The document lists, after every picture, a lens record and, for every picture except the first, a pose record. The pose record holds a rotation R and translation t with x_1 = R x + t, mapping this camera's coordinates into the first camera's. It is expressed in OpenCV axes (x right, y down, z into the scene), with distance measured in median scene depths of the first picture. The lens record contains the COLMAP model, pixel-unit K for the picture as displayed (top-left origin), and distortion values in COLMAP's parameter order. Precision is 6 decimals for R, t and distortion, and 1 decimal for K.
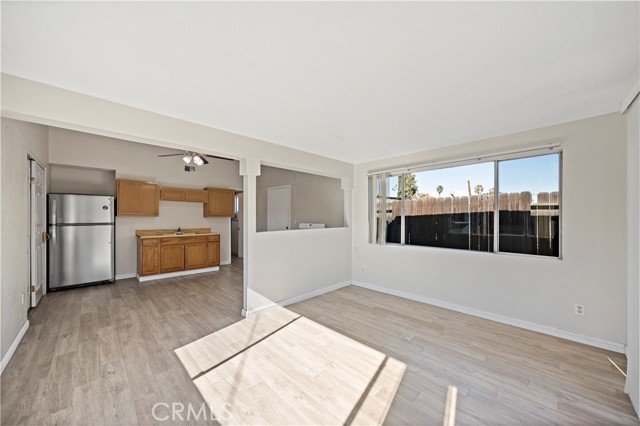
lens RADIAL K [[242.5, 0, 320.6], [0, 242.5, 219.1], [0, 0, 1]] dist [-0.000542, -0.000073]
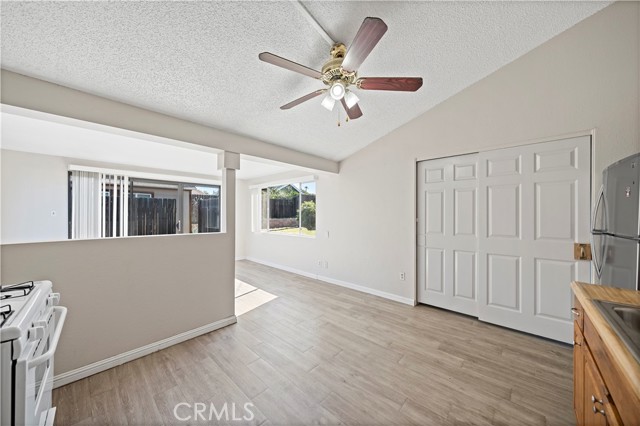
lens RADIAL K [[222.3, 0, 320.0], [0, 222.3, 213.0], [0, 0, 1]] dist [-0.000281, -0.000009]
pose [[-0.998383, -0.004469, -0.056677, -0.397265], [-0.004629, 0.999986, 0.002699, -0.014767], [0.056664, 0.002957, -0.998389, 1.247581]]
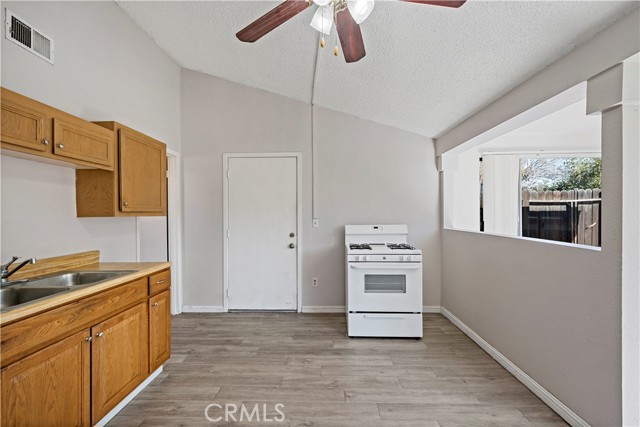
lens RADIAL K [[274.0, 0, 320.0], [0, 274.0, 213.5], [0, 0, 1]] dist [0.000700, -0.000154]
pose [[0.709460, -0.006253, 0.704718, -0.648054], [0.013012, 0.999906, -0.004228, -0.008962], [-0.704626, 0.012170, 0.709475, 0.688950]]
